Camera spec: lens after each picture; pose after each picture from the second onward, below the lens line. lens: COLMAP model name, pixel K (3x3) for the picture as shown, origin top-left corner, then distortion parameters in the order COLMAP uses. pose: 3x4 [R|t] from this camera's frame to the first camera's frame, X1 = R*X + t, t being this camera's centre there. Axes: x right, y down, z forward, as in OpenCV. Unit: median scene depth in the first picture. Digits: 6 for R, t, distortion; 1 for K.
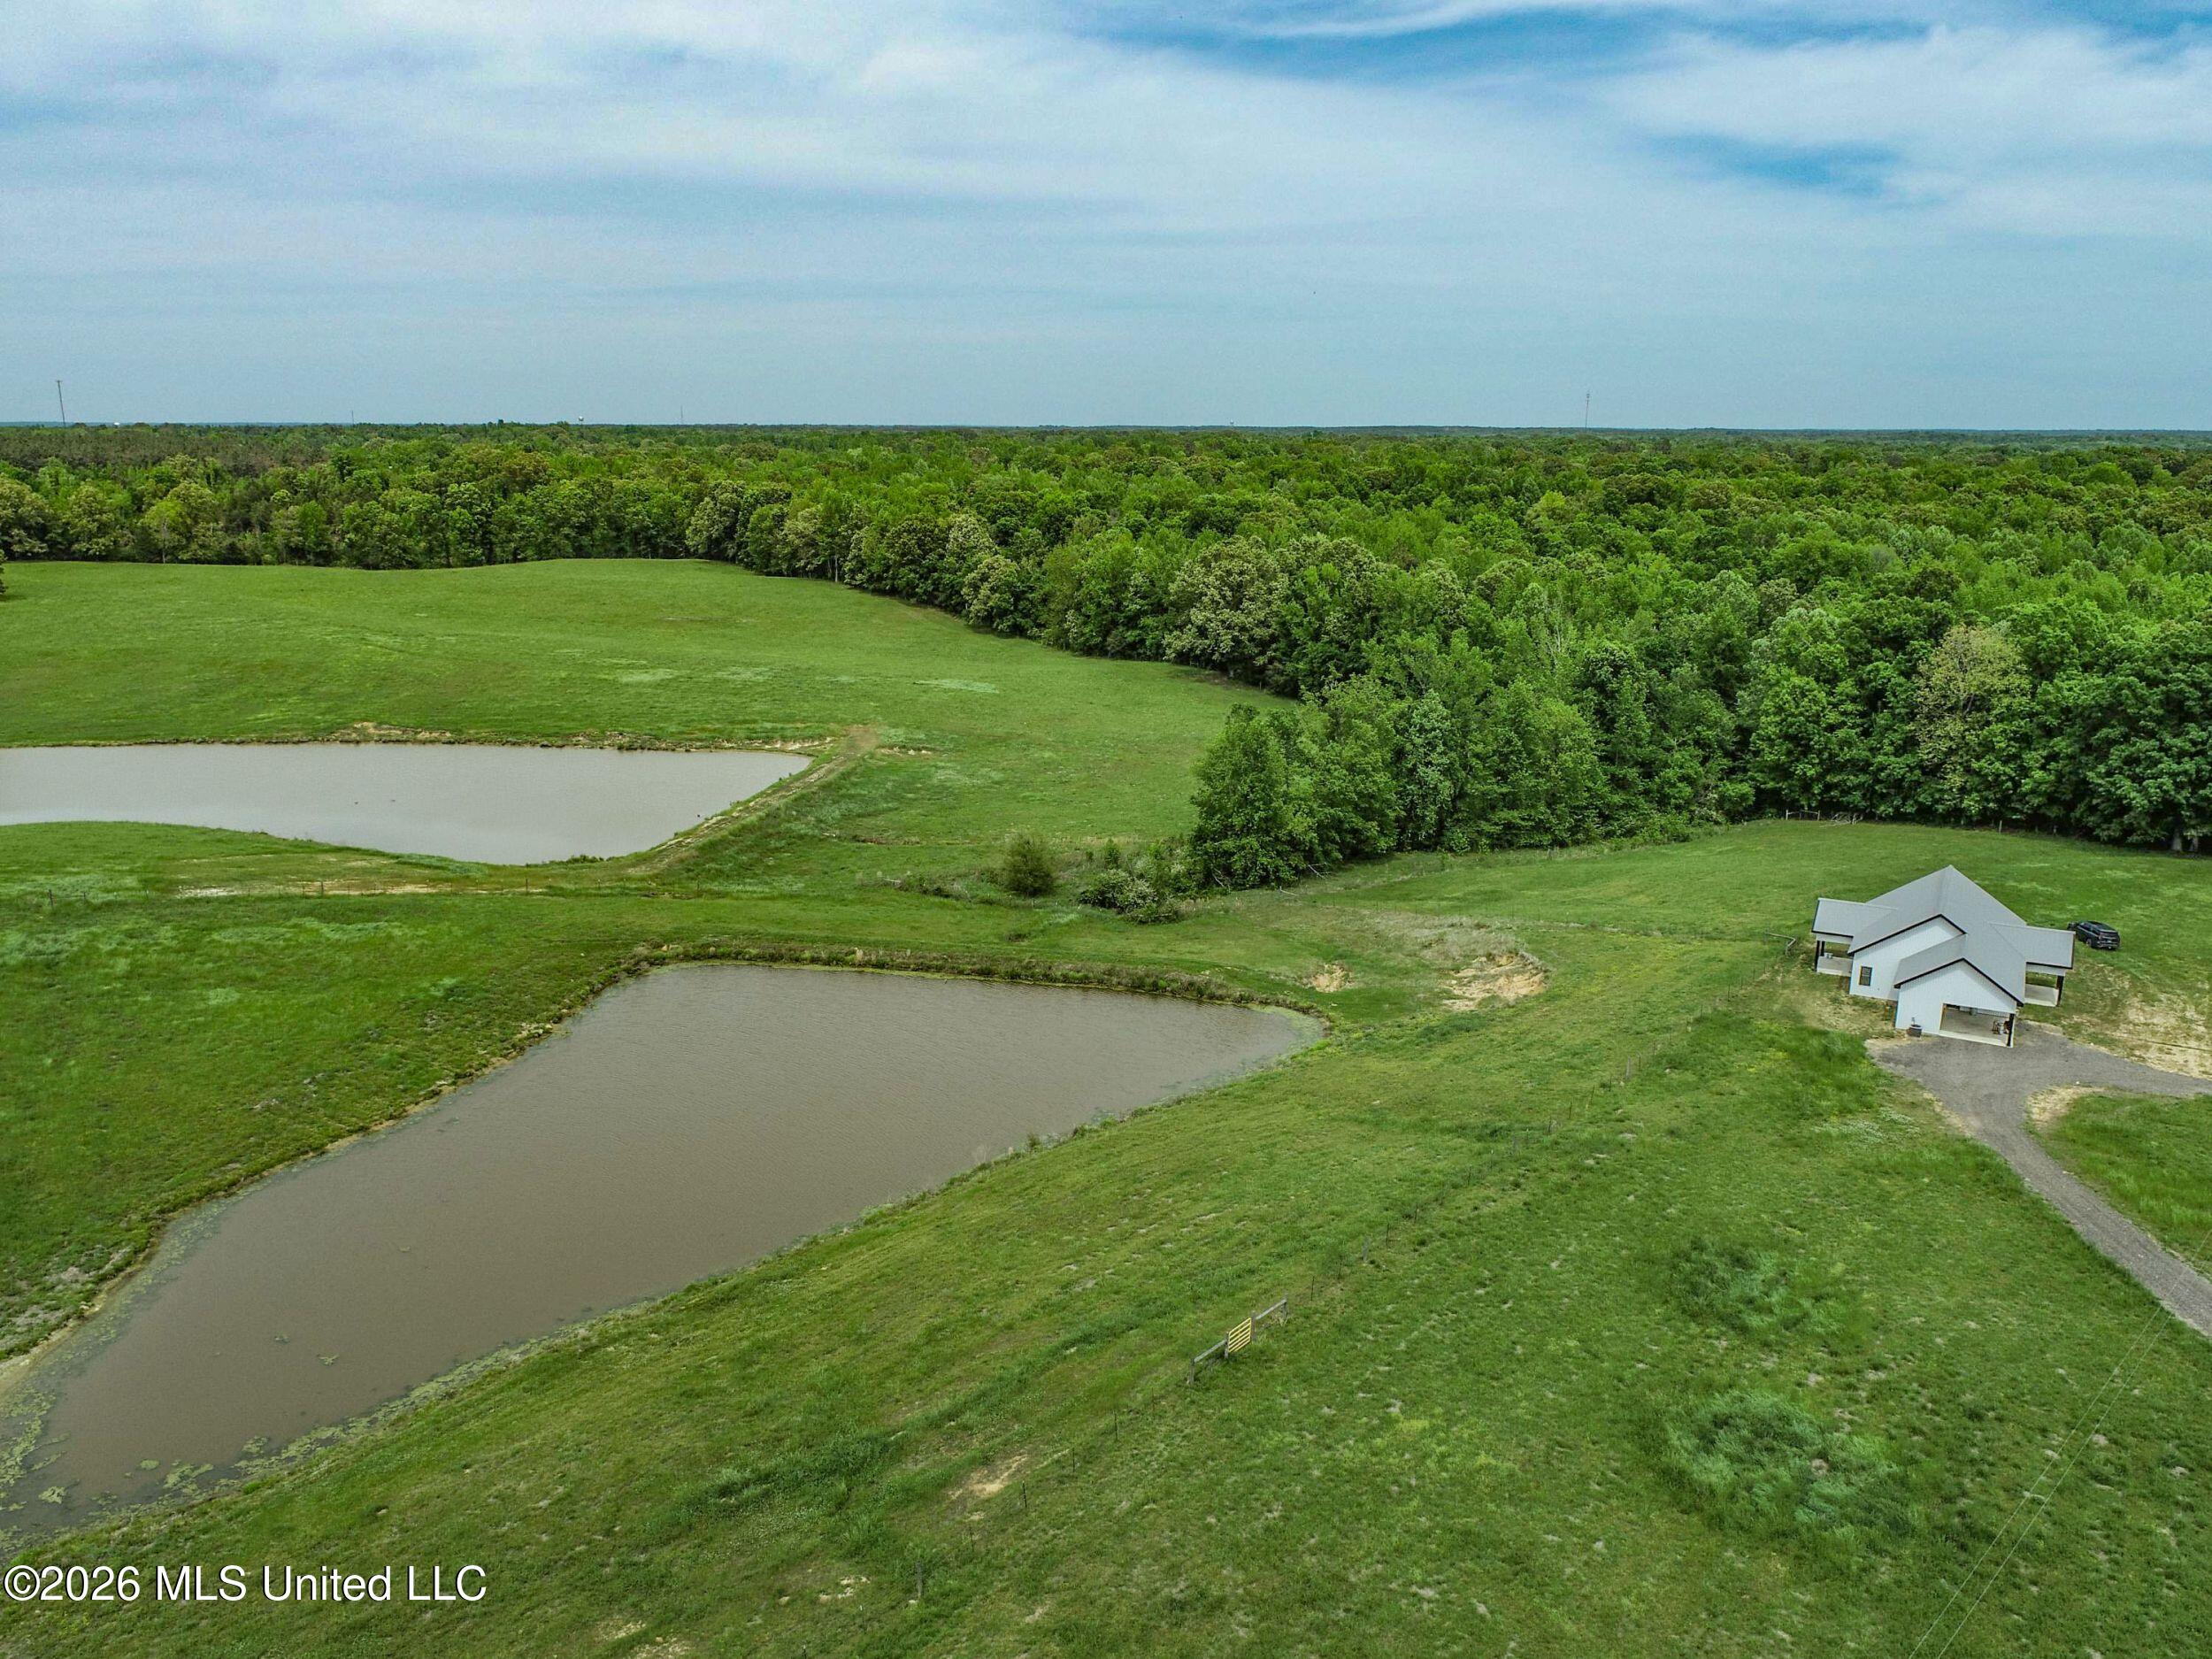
lens RADIAL K [[1677.9, 0, 1102.4], [0, 1677.9, 831.4], [0, 0, 1]] dist [-0.015123, 0.005593]
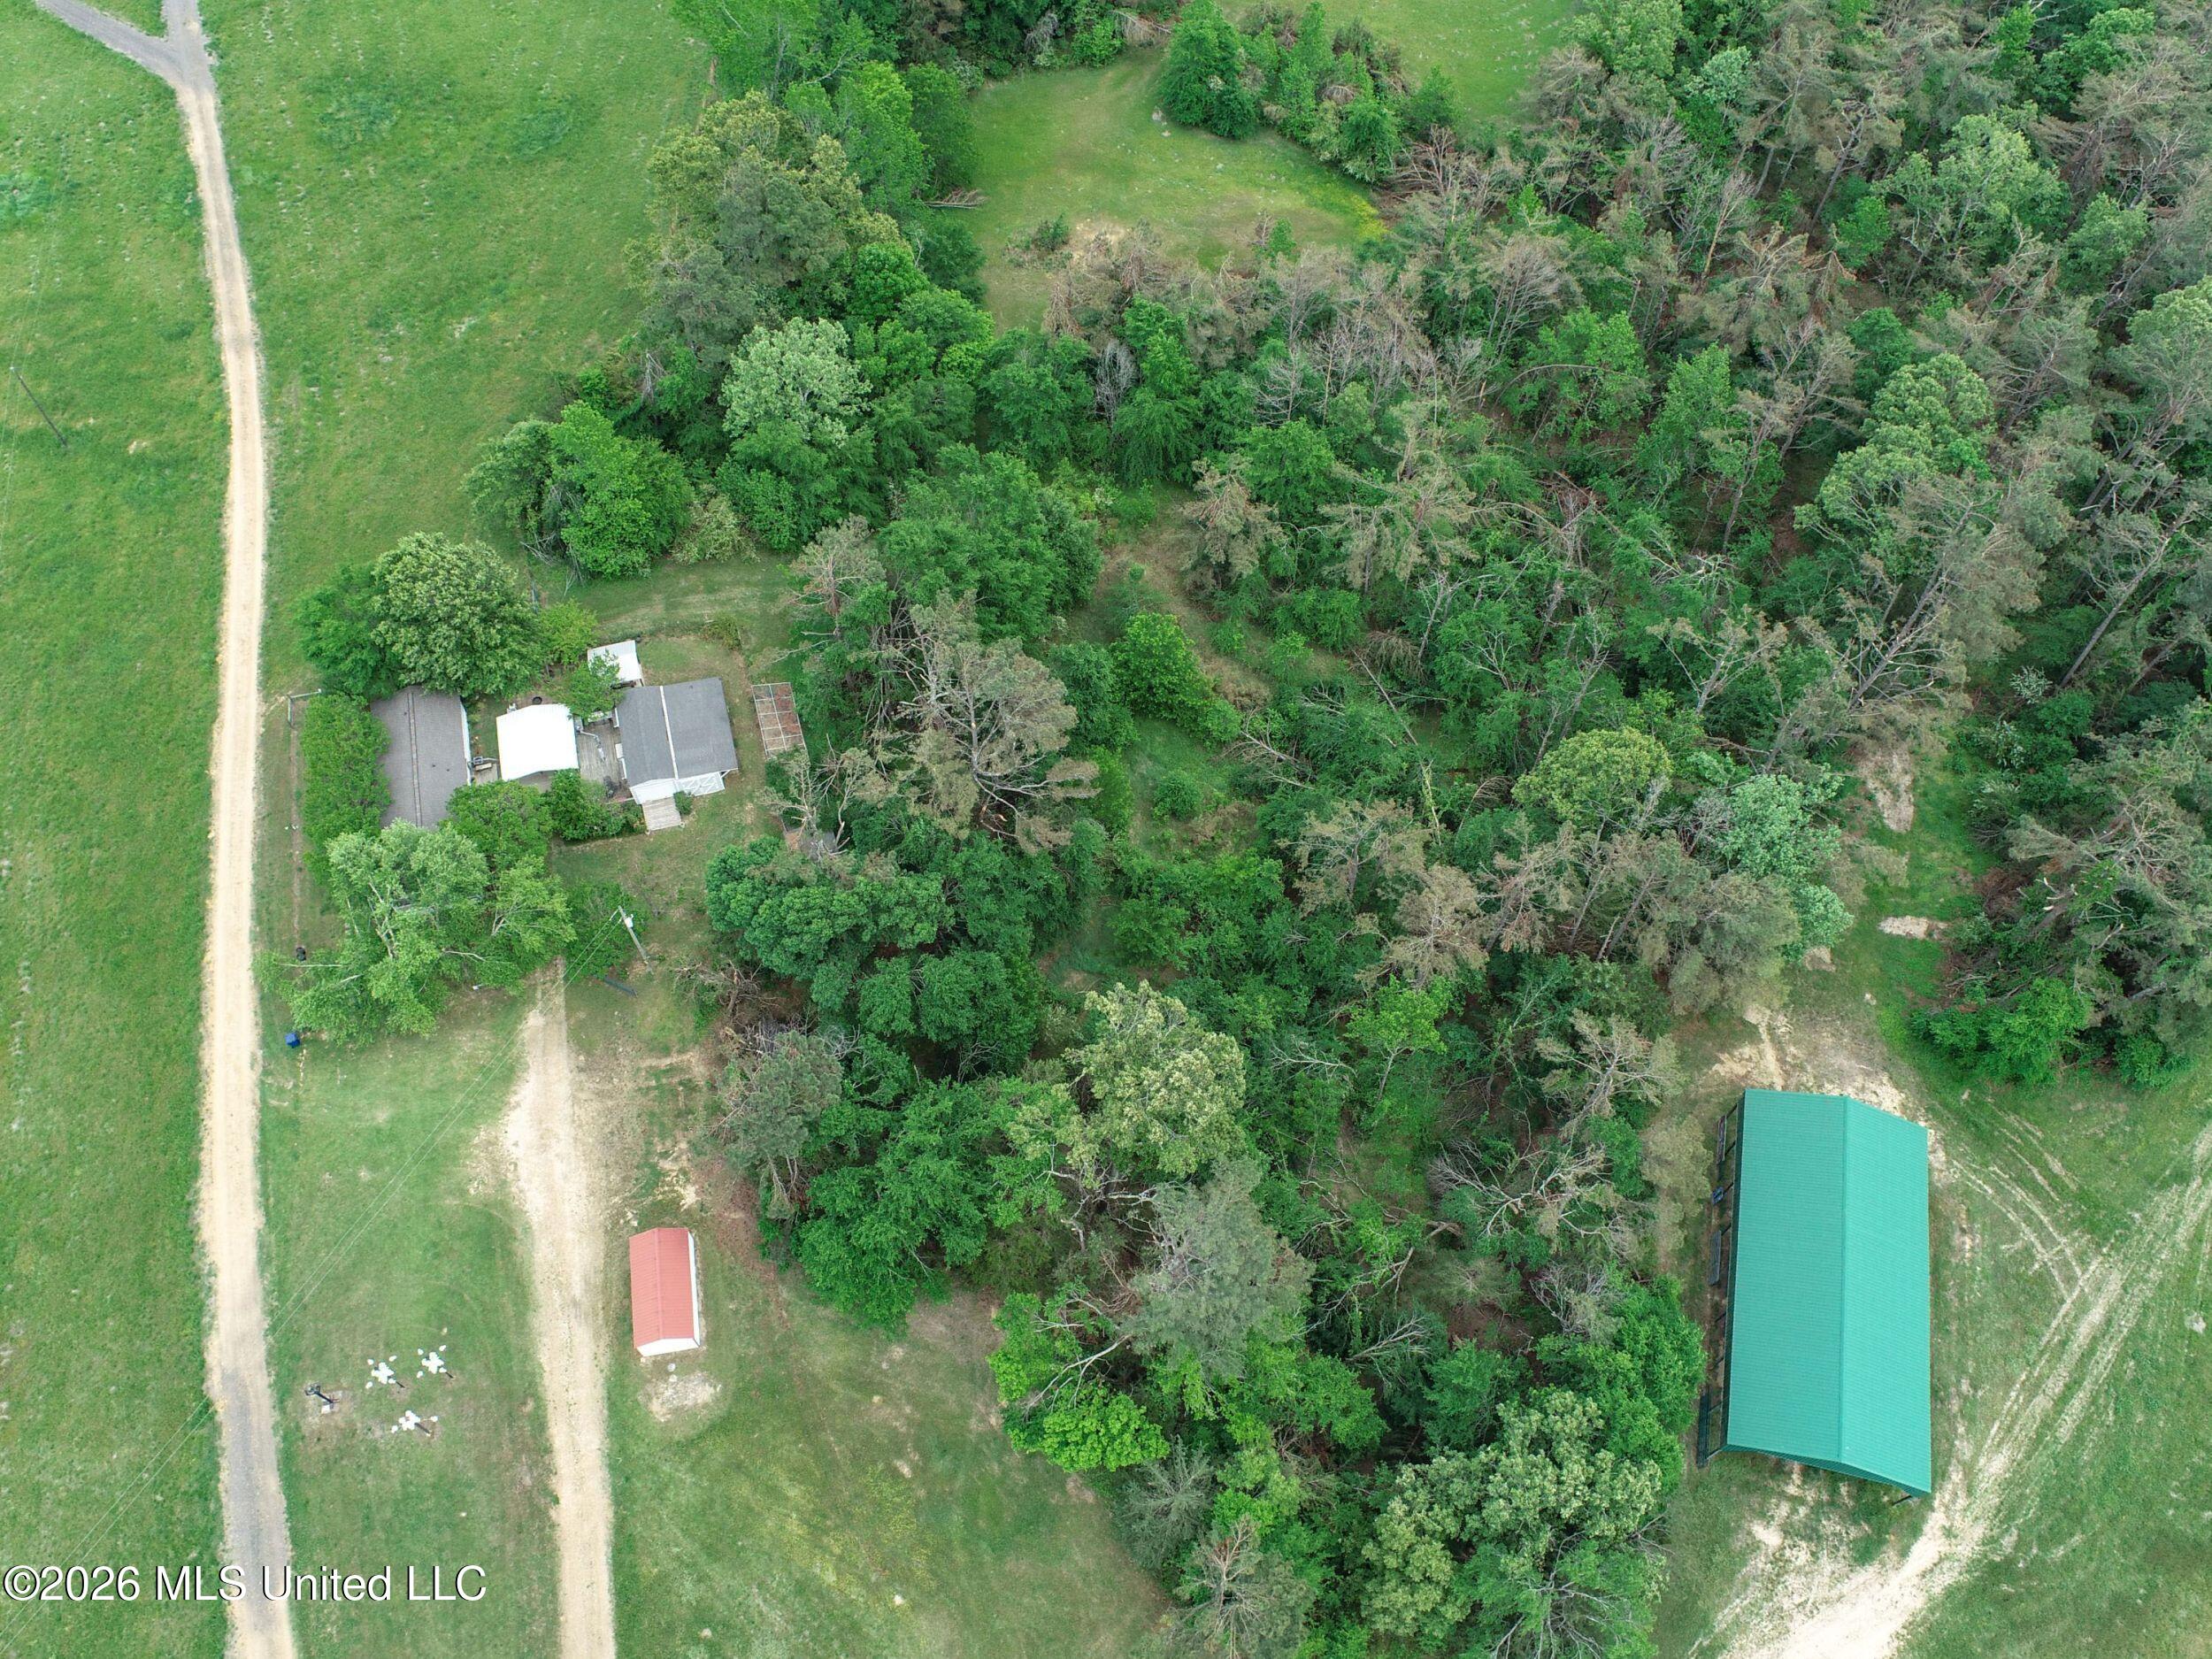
lens RADIAL K [[1677.9, 0, 1104.6], [0, 1677.9, 811.0], [0, 0, 1]] dist [-0.015123, 0.005593]
pose [[0.557924, -0.704834, 0.438097, -0.142165], [0.189143, 0.622000, 0.759830, -0.216896], [-0.808051, -0.341065, 0.480343, -0.627501]]
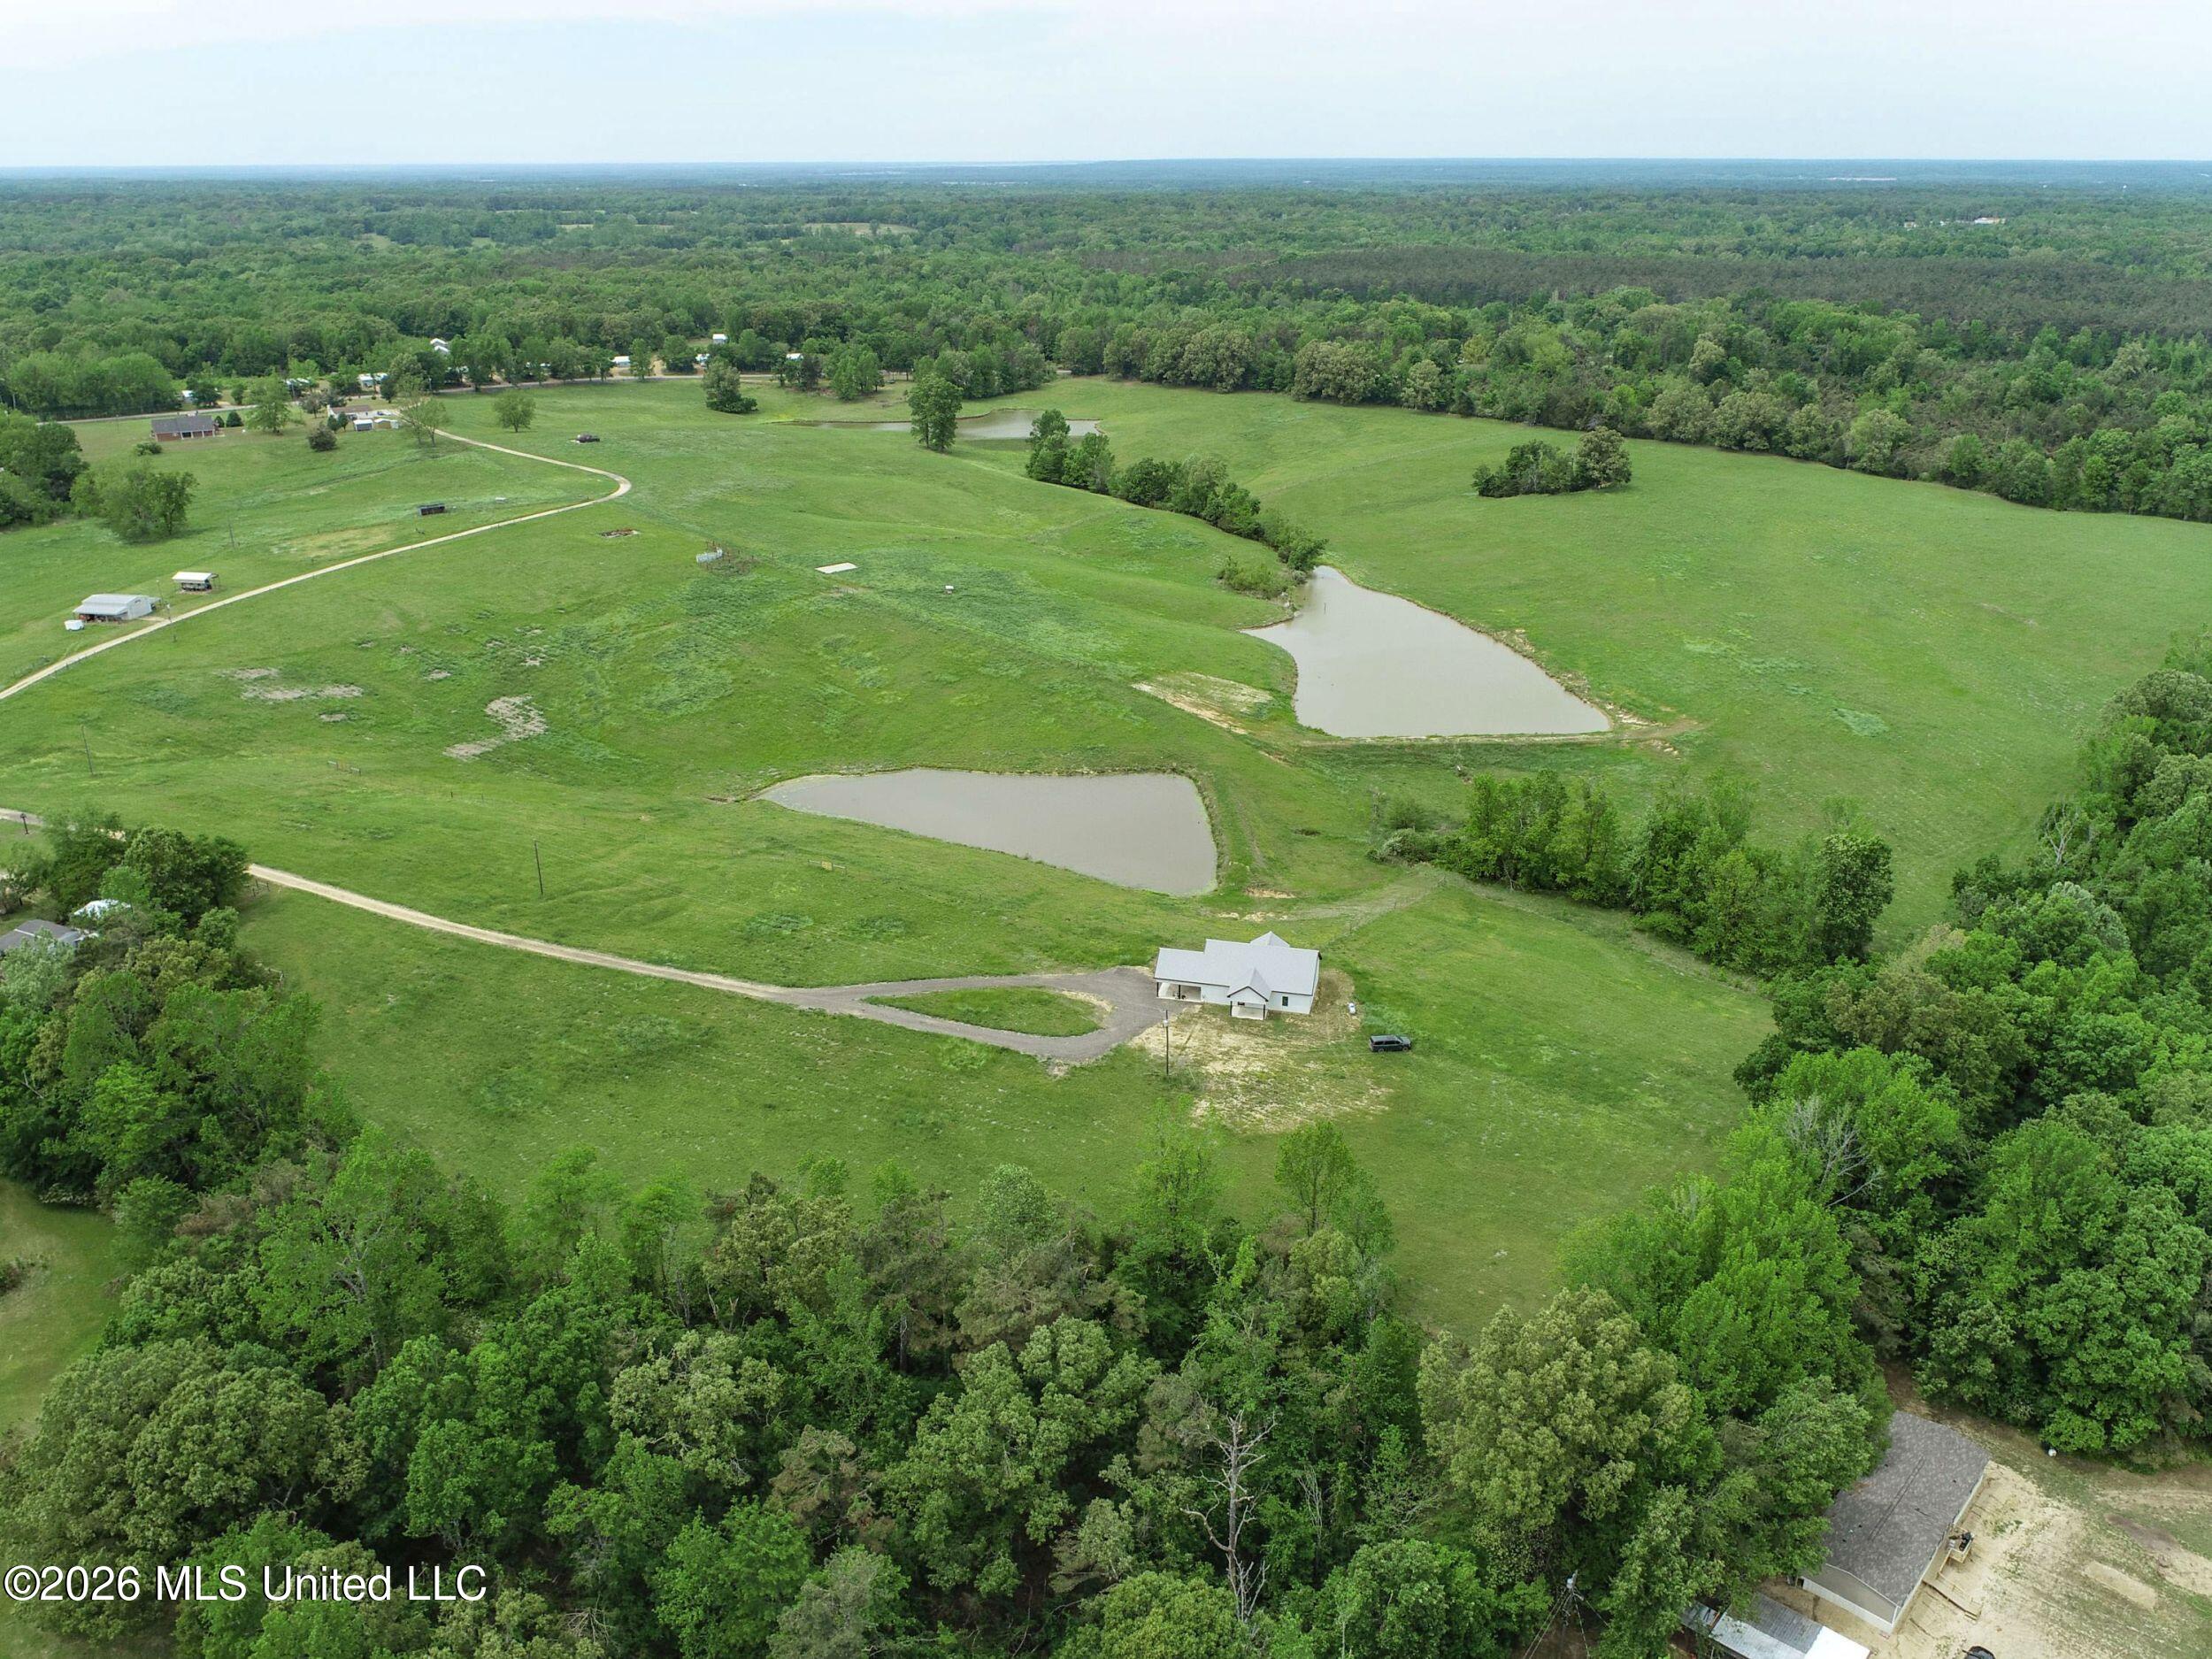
lens RADIAL K [[1677.9, 0, 1102.7], [0, 1677.9, 833.9], [0, 0, 1]] dist [-0.015123, 0.005593]
pose [[0.260864, 0.361259, -0.895233, 1.278676], [-0.226440, 0.924368, 0.307033, -0.374360], [0.938443, 0.122623, 0.322937, 0.138480]]
